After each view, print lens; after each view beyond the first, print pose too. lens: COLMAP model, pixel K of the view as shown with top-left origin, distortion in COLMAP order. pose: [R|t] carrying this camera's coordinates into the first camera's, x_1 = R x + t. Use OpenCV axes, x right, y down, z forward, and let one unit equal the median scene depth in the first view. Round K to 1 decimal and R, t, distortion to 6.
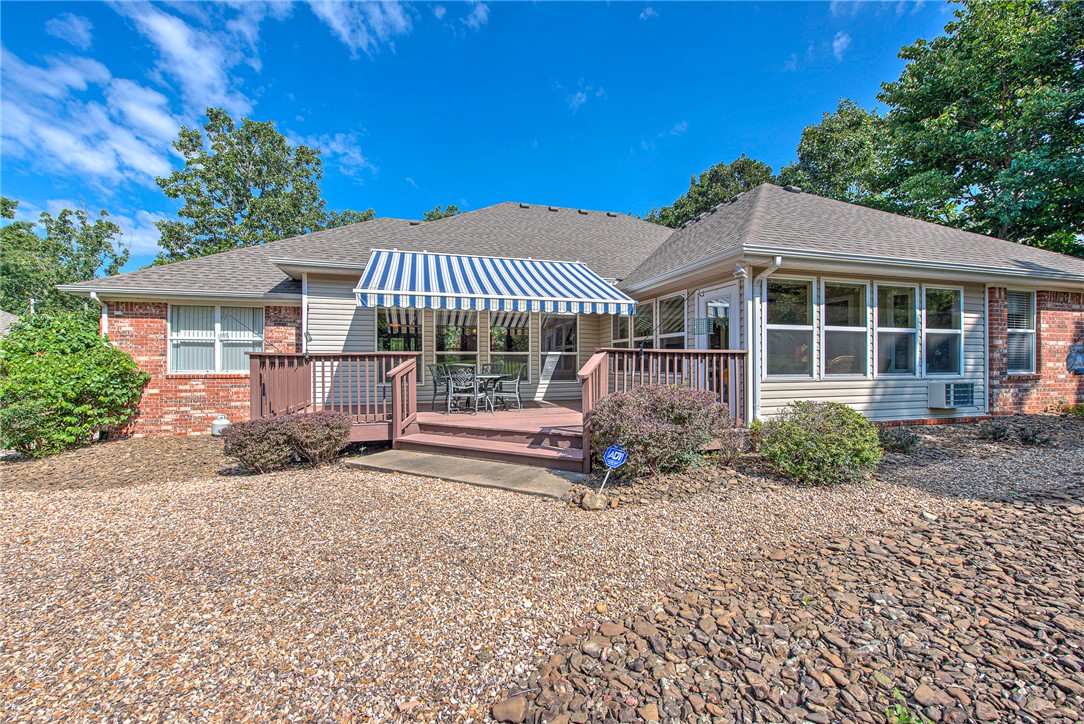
lens RADIAL K [[429.3, 0, 540.6], [0, 429.3, 361.7], [0, 0, 1]] dist [-0.003545, -0.000225]
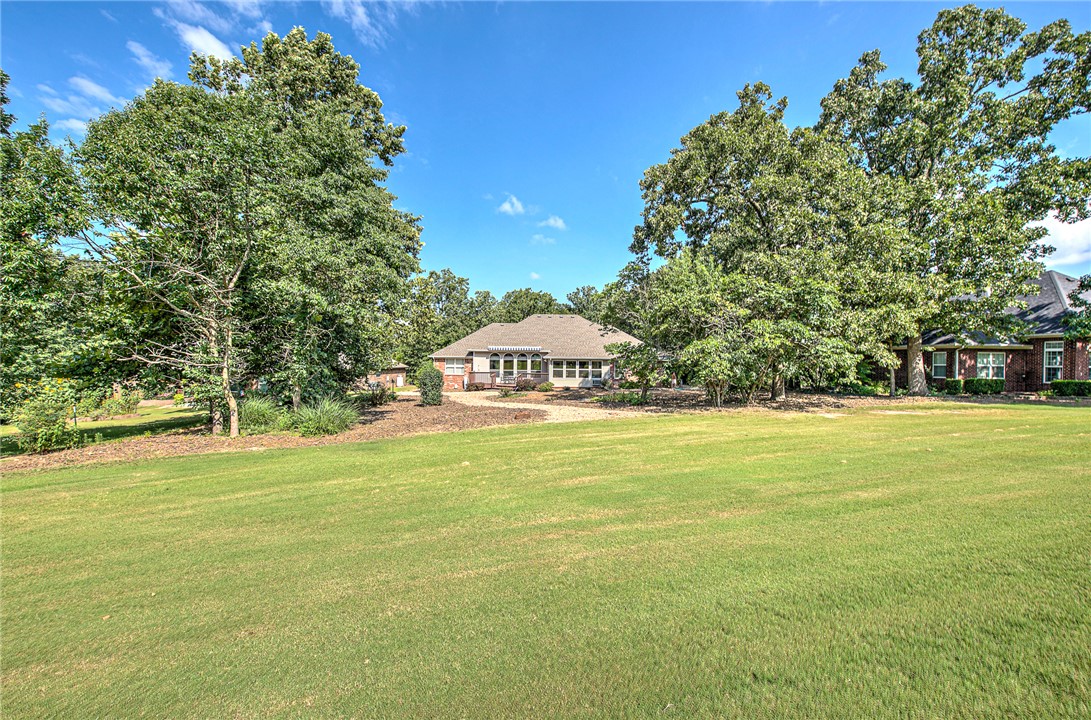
lens RADIAL K [[445.2, 0, 546.4], [0, 445.2, 360.5], [0, 0, 1]] dist [0.000086, 0.000000]
pose [[0.968381, 0.013630, -0.249103, 1.446502], [-0.012480, 0.999903, 0.006196, -0.175886], [0.249163, -0.002891, 0.968457, -3.592207]]
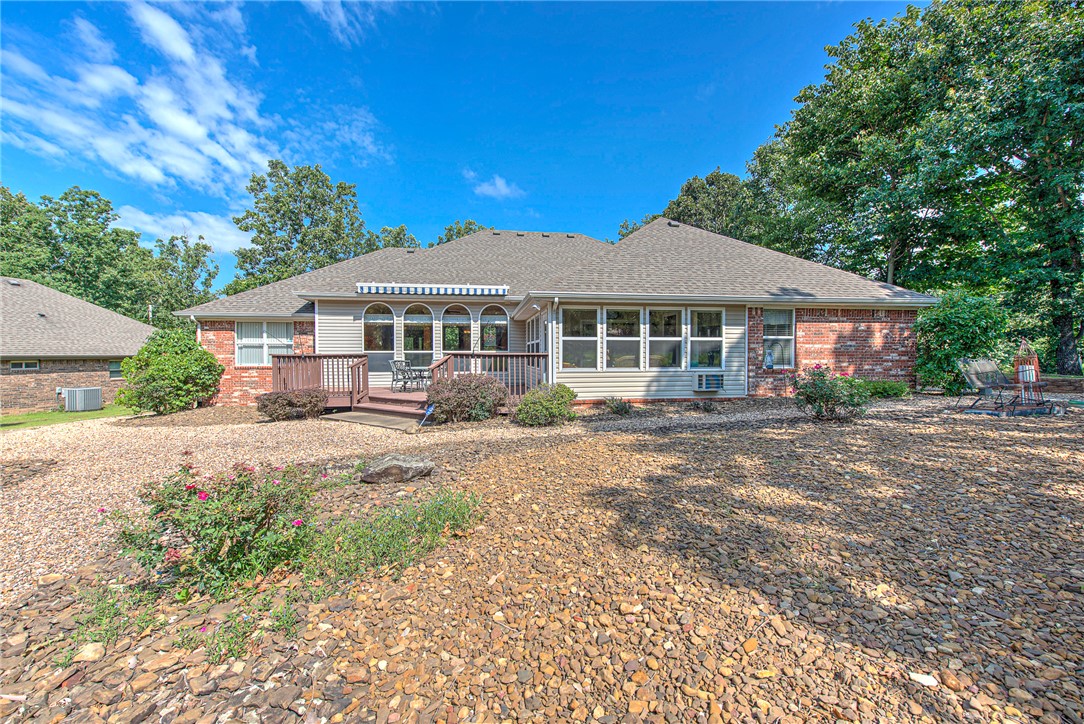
lens RADIAL K [[429.3, 0, 542.7], [0, 429.3, 362.2], [0, 0, 1]] dist [-0.003545, -0.000225]
pose [[0.991968, 0.002045, -0.126474, 0.498040], [0.000518, 0.999795, 0.020228, -0.018583], [0.126489, -0.020131, 0.991764, -0.465232]]
